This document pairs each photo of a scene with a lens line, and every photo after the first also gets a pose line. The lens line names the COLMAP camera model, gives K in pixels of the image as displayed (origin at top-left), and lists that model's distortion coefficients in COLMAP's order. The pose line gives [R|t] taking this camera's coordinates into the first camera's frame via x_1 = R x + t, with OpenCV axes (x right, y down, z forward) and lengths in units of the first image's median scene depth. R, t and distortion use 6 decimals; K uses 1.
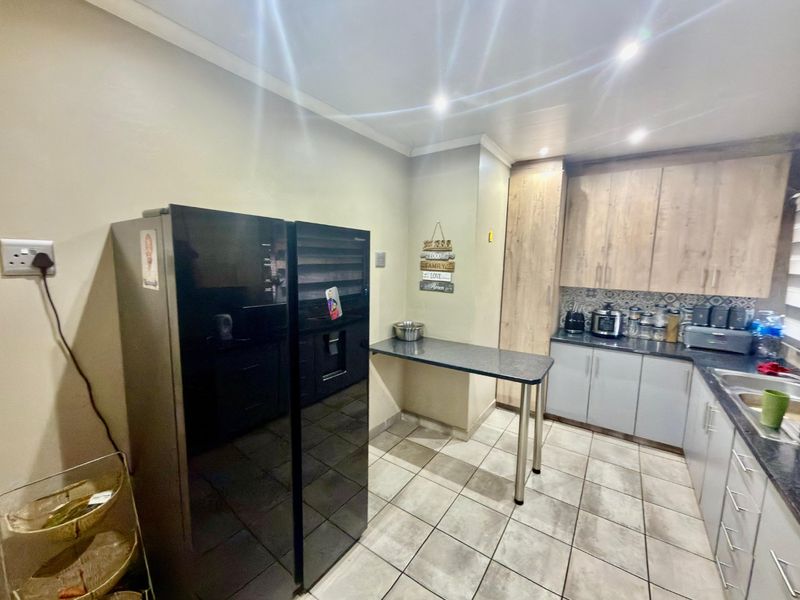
lens RADIAL K [[316.6, 0, 398.1], [0, 316.6, 299.2], [0, 0, 1]] dist [-0.007201, 0.001371]
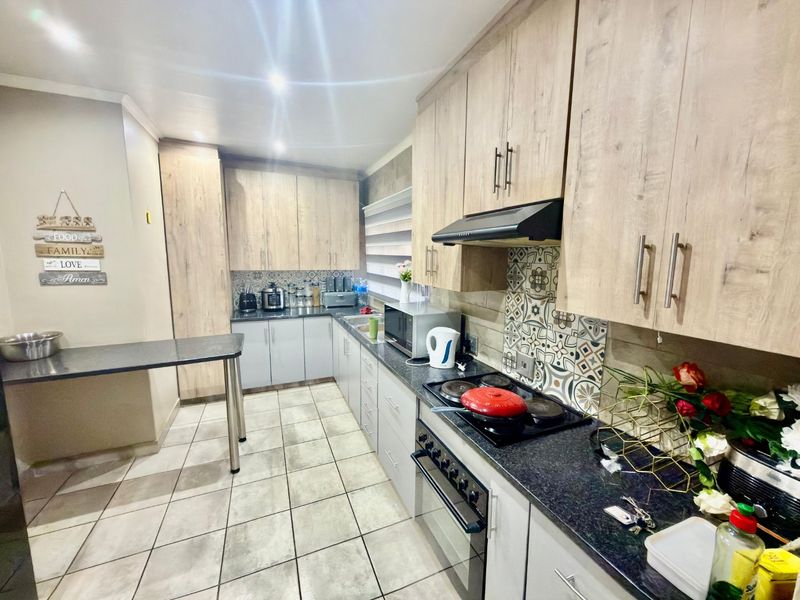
lens RADIAL K [[316.6, 0, 400.4], [0, 316.6, 299.1], [0, 0, 1]] dist [-0.007201, 0.001371]
pose [[0.519816, -0.128428, 0.844569, -0.114831], [0.104186, 0.990786, 0.086538, 0.024491], [-0.847901, 0.043009, 0.528407, -0.046393]]
